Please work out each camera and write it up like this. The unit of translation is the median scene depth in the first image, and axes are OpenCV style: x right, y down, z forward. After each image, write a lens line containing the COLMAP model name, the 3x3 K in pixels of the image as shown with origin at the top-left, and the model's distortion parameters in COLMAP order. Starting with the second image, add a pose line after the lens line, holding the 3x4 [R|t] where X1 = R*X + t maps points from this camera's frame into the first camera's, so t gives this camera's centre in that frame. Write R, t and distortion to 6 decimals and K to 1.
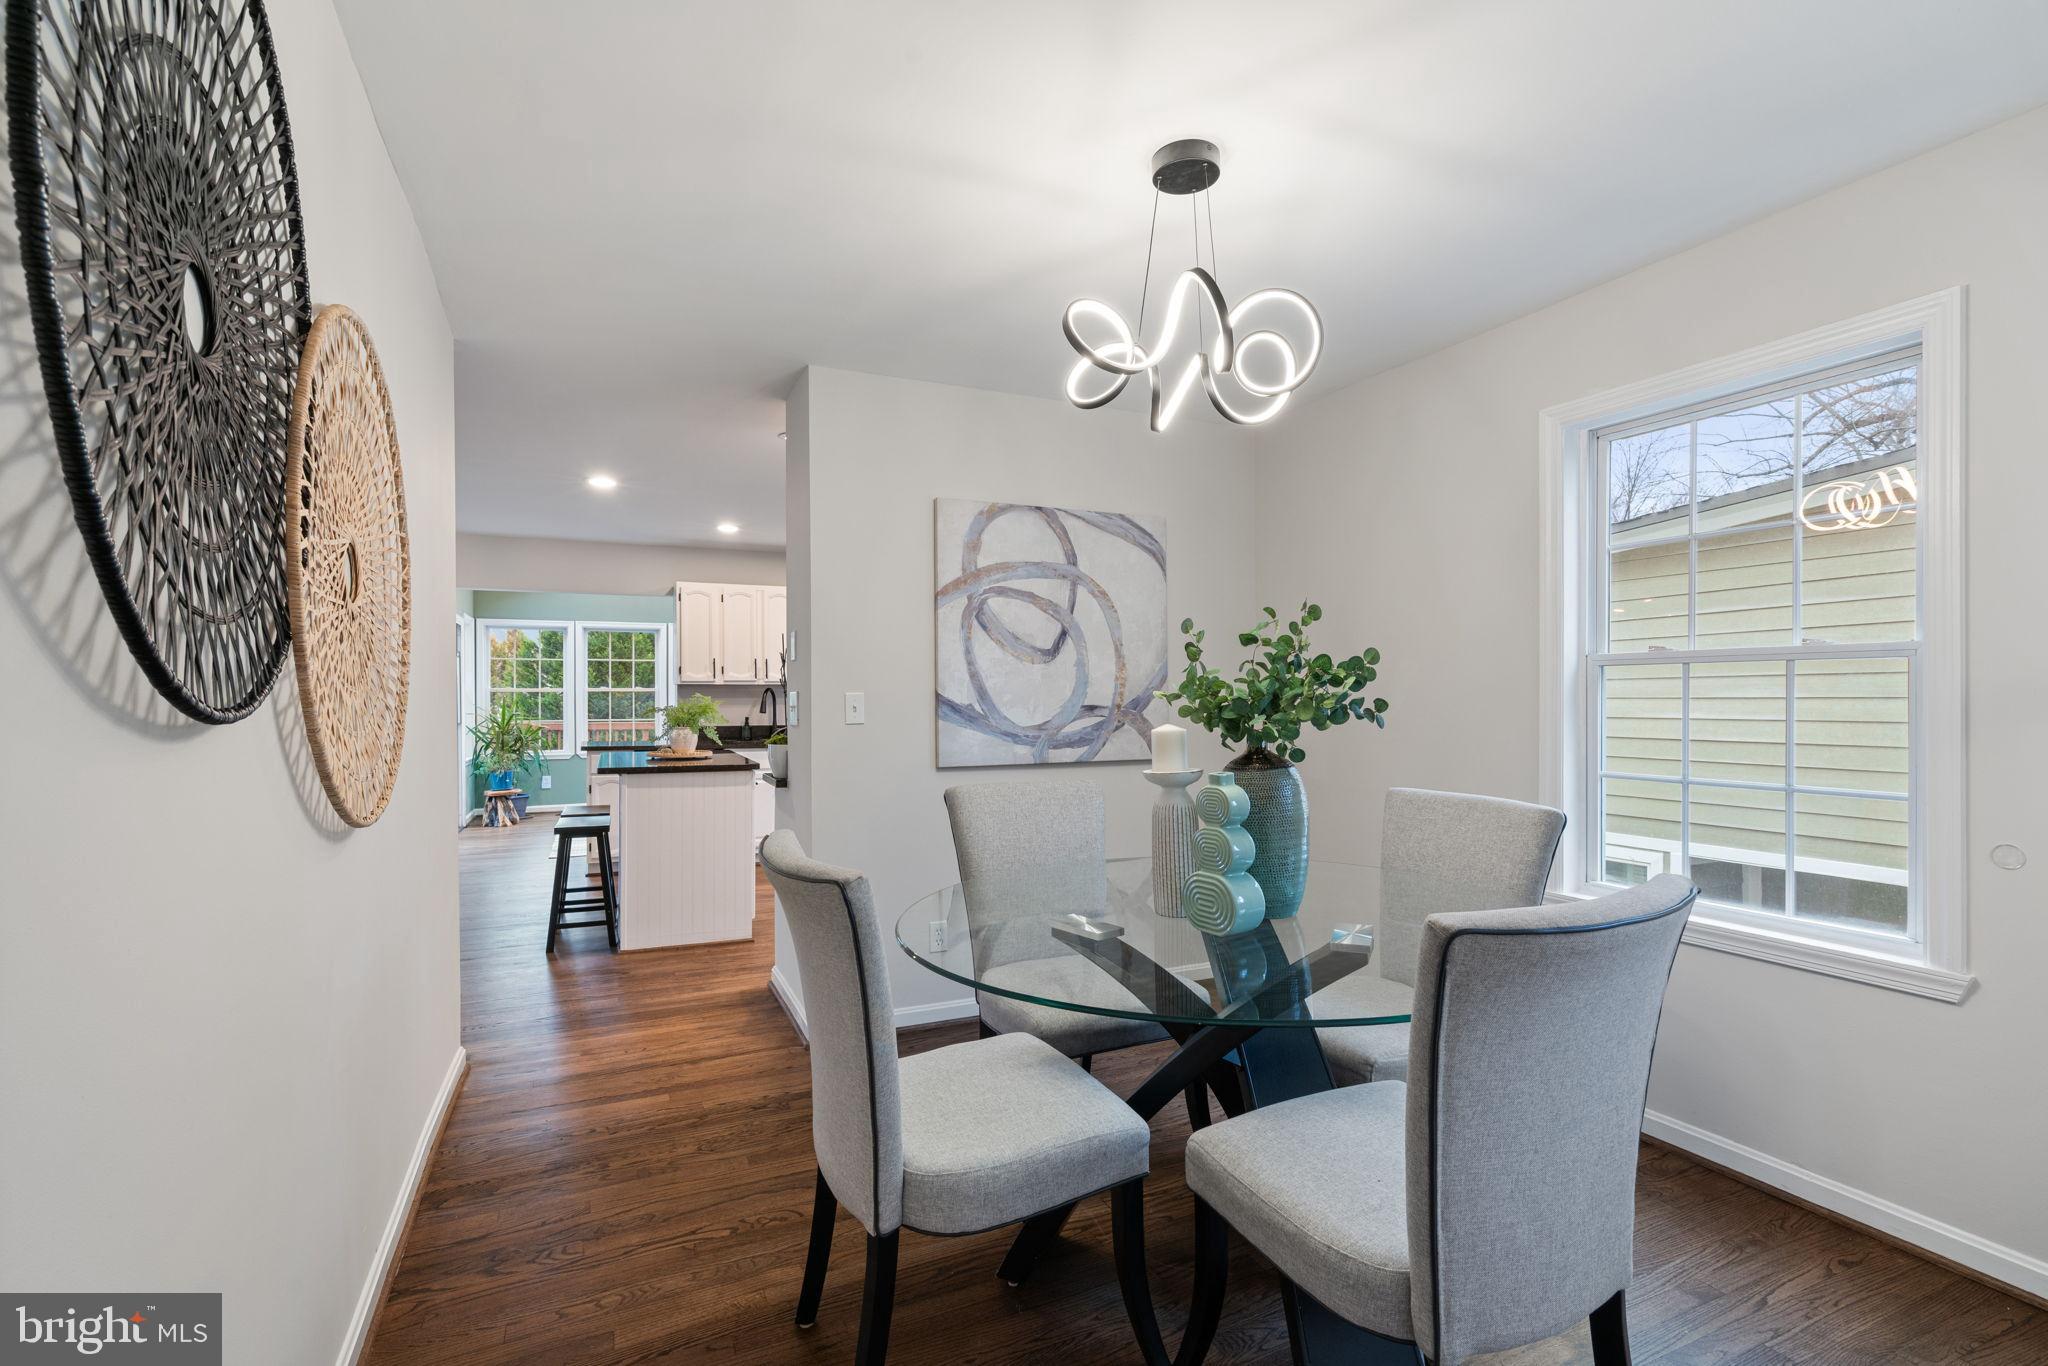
lens RADIAL K [[936.1, 0, 1018.2], [0, 936.1, 693.5], [0, 0, 1]] dist [0.000072, 0.000244]
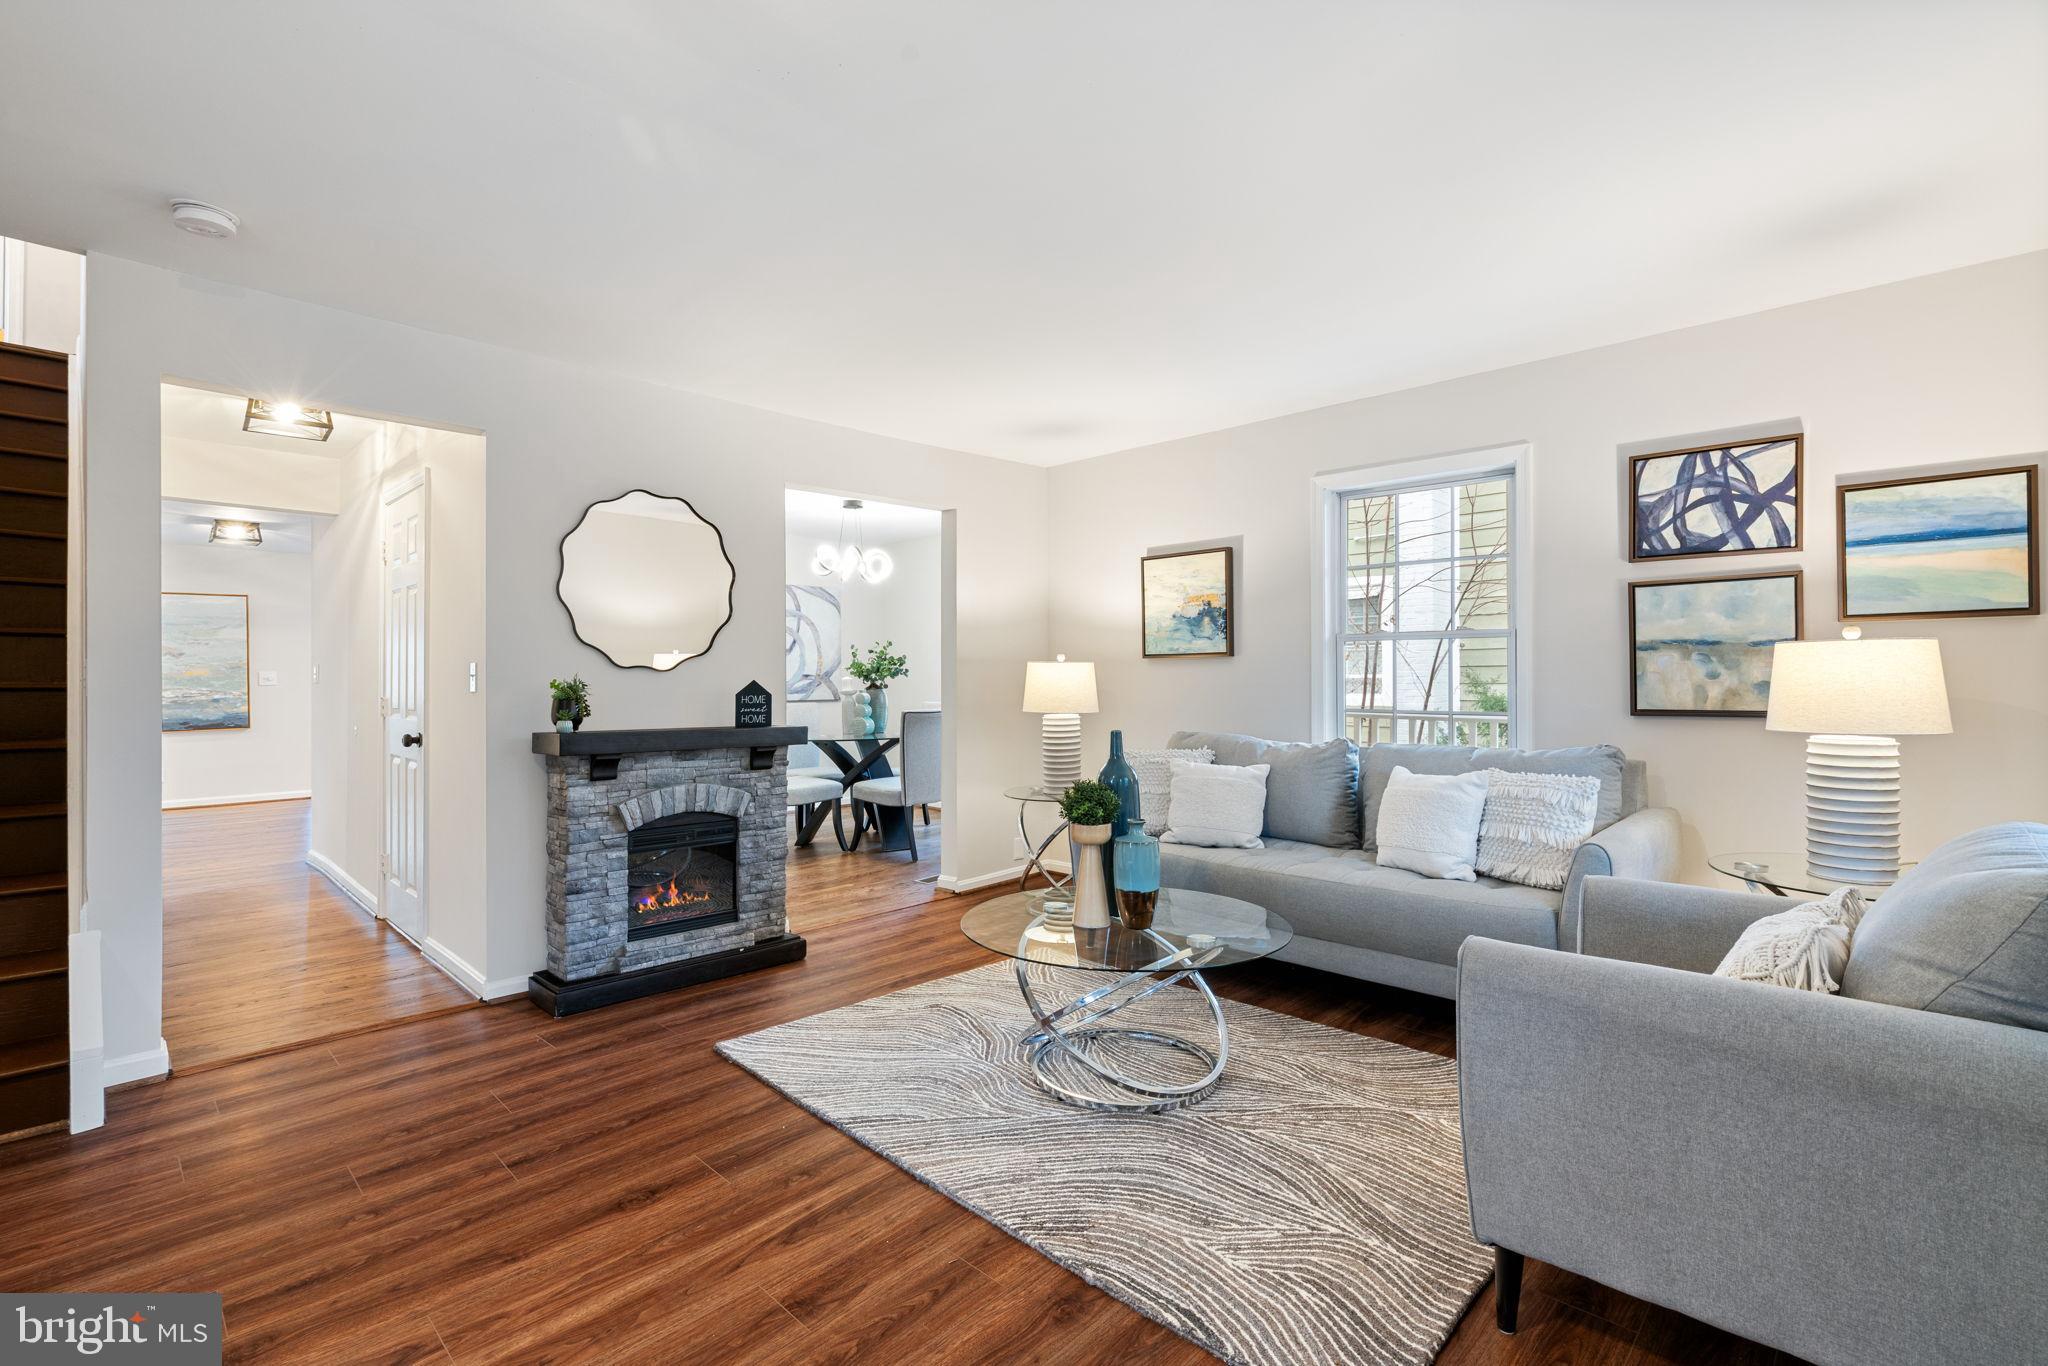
lens RADIAL K [[936.1, 0, 1022.2], [0, 936.1, 678.2], [0, 0, 1]] dist [0.000072, 0.000244]
pose [[0.931857, 0.006436, 0.362768, -0.470630], [-0.006322, 0.999979, -0.001502, 0.040843], [-0.362770, -0.000894, 0.931878, -2.348506]]
